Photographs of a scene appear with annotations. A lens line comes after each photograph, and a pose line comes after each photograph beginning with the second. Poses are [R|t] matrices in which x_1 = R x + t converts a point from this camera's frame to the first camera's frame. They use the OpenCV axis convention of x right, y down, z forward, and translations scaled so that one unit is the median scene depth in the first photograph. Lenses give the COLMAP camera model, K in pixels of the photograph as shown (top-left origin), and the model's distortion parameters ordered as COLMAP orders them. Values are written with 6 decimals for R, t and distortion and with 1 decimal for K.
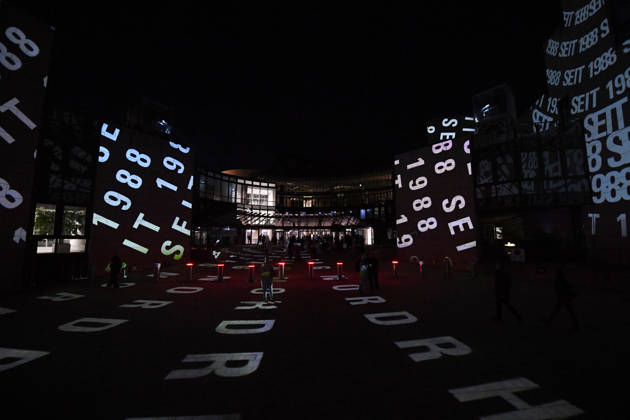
lens RADIAL K [[289.9, 0, 324.0], [0, 289.9, 205.9], [0, 0, 1]] dist [-0.000925, -0.000707]
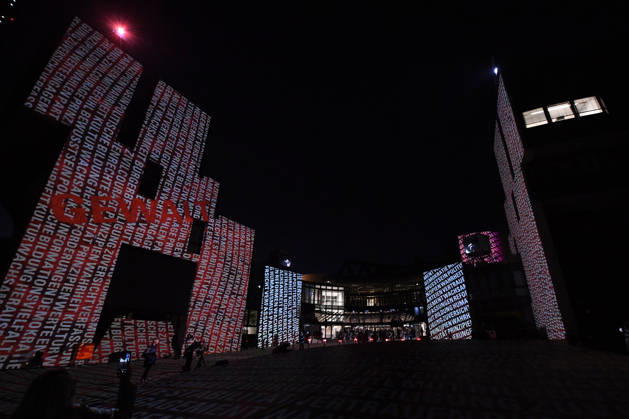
lens RADIAL K [[289.5, 0, 338.7], [0, 289.5, 227.3], [0, 0, 1]] dist [-0.000925, -0.000707]
pose [[0.986001, -0.062879, -0.154426, 0.022509], [0.021573, 0.966492, -0.255789, -0.007636], [0.165335, 0.248877, 0.954319, -0.278159]]
